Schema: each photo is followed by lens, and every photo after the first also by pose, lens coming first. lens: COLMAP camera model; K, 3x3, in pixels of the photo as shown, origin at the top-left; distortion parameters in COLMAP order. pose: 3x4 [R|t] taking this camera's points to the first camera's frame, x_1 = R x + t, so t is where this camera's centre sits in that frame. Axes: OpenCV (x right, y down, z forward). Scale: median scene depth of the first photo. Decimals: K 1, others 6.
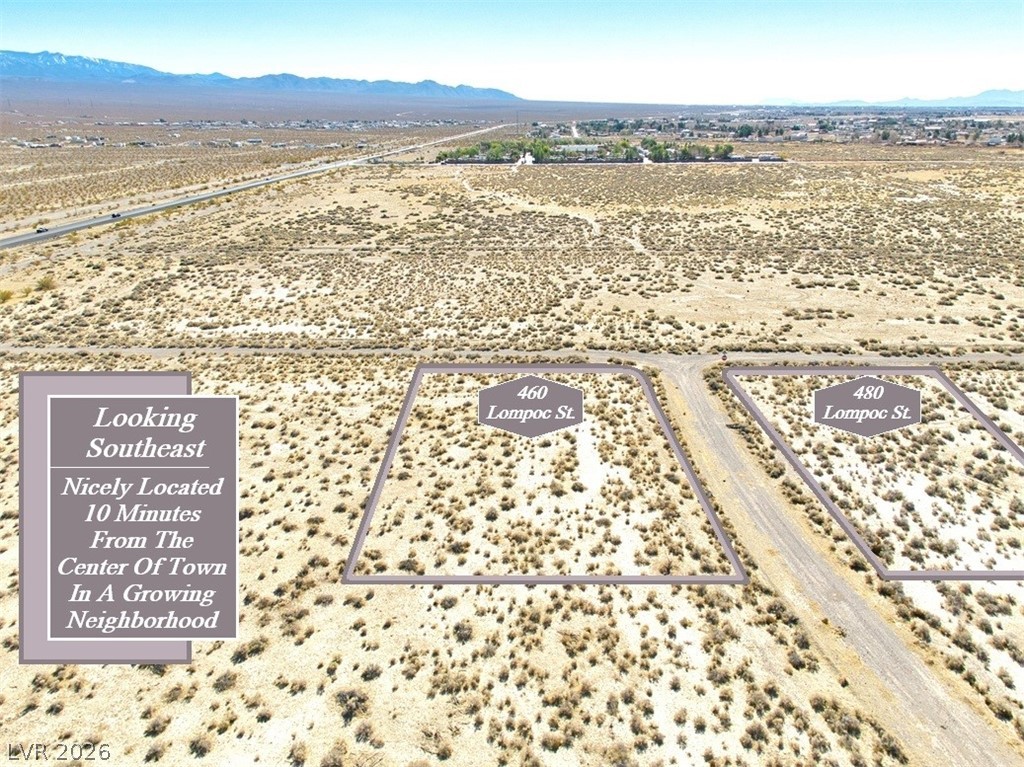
lens RADIAL K [[727.7, 0, 508.3], [0, 727.7, 393.6], [0, 0, 1]] dist [0.022509, -0.050573]
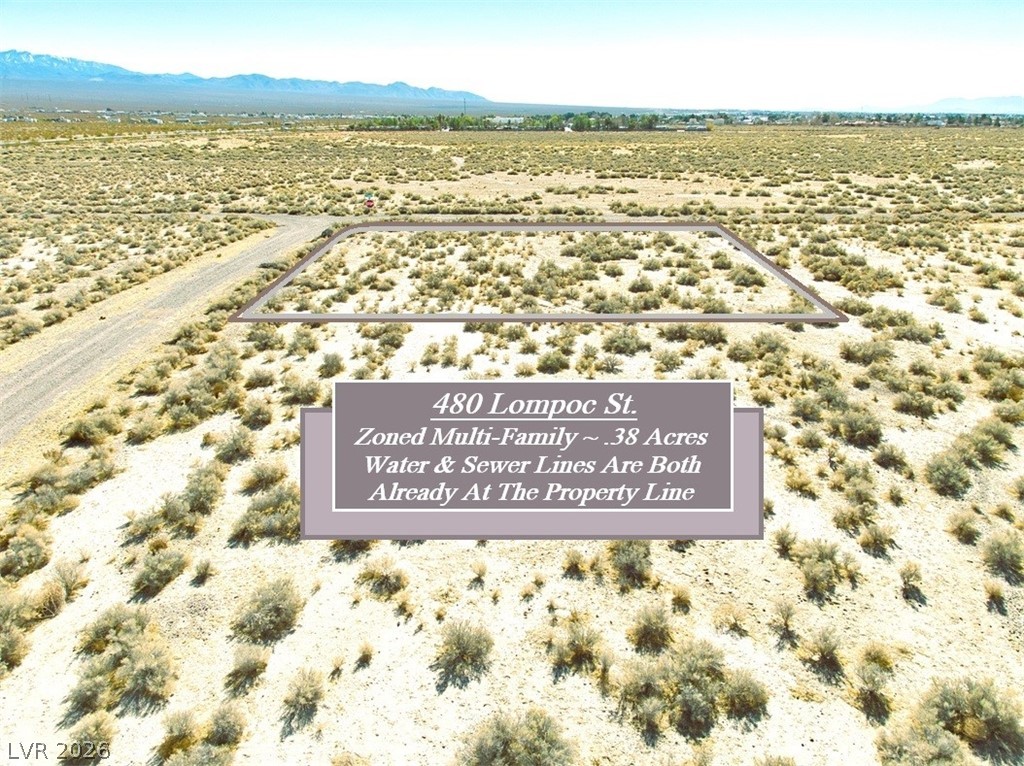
lens RADIAL K [[727.7, 0, 512.5], [0, 727.7, 380.2], [0, 0, 1]] dist [0.022509, -0.050573]
pose [[0.999063, -0.001150, 0.043270, 0.314639], [0.002046, 0.999784, -0.020681, 0.097906], [-0.043237, 0.020750, 0.998849, 0.274300]]
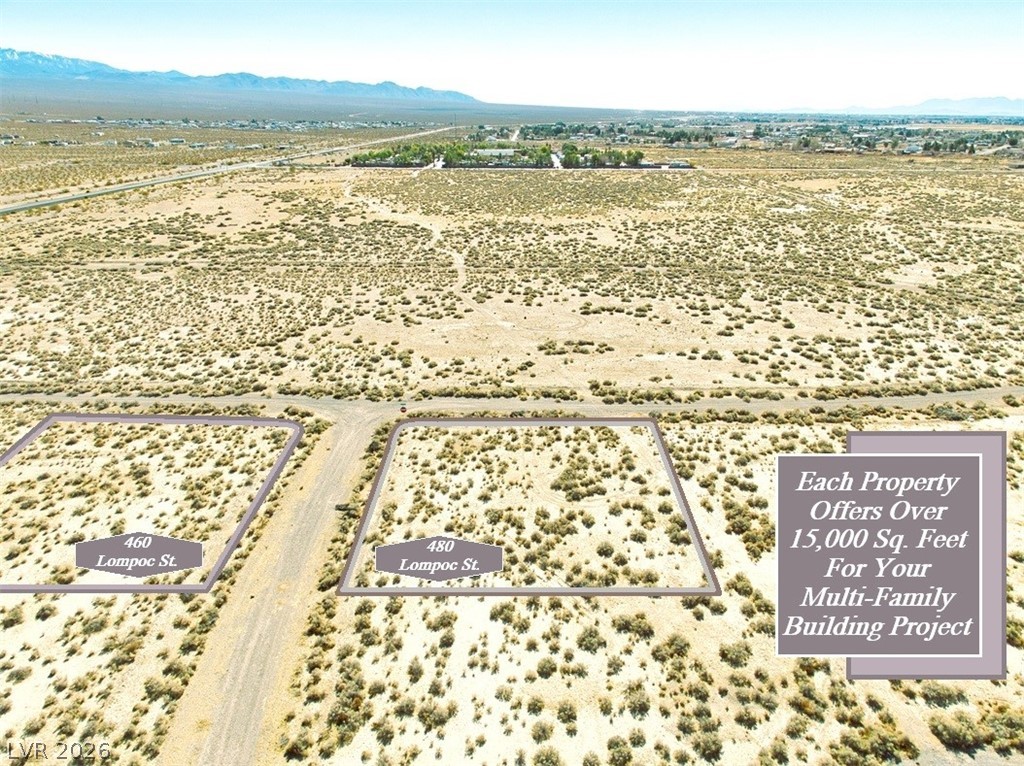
lens RADIAL K [[727.7, 0, 511.1], [0, 727.7, 380.4], [0, 0, 1]] dist [0.022509, -0.050573]
pose [[0.998471, -0.005268, 0.055020, 0.298383], [0.006313, 0.999802, -0.018846, -0.052786], [-0.054910, 0.019165, 0.998307, 0.118711]]
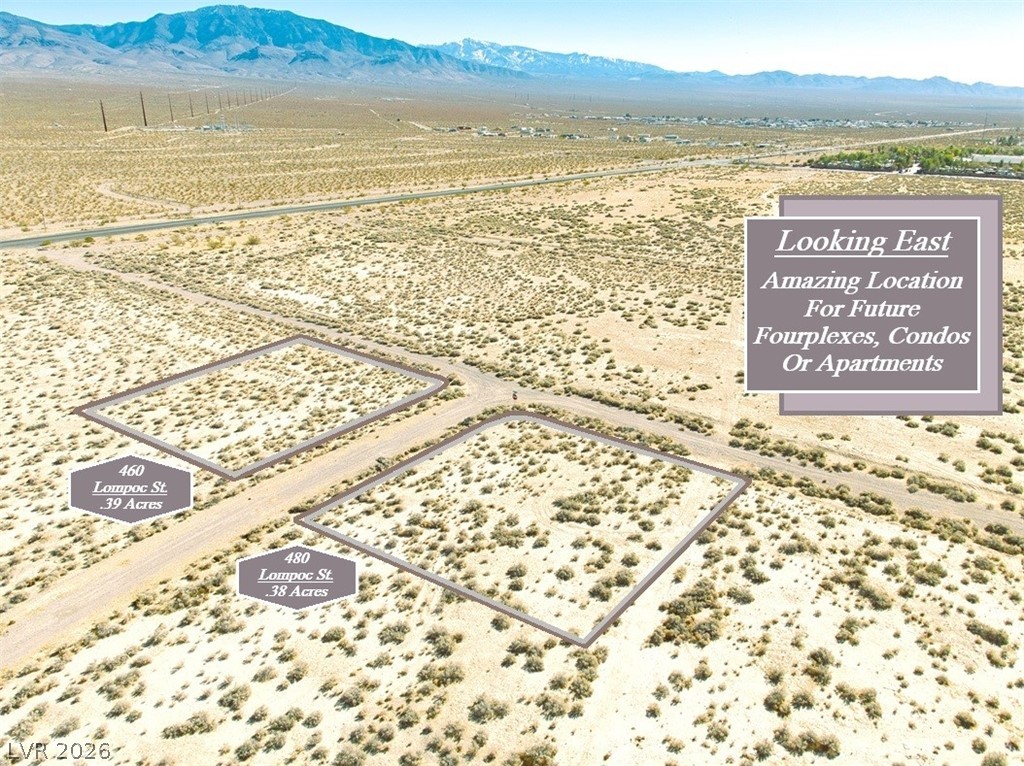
lens RADIAL K [[727.7, 0, 510.0], [0, 727.7, 376.8], [0, 0, 1]] dist [0.022509, -0.050573]
pose [[0.823874, 0.205573, -0.528178, 0.598592], [-0.214046, 0.975745, 0.045893, -0.089199], [0.524801, 0.075244, 0.847893, 0.196162]]
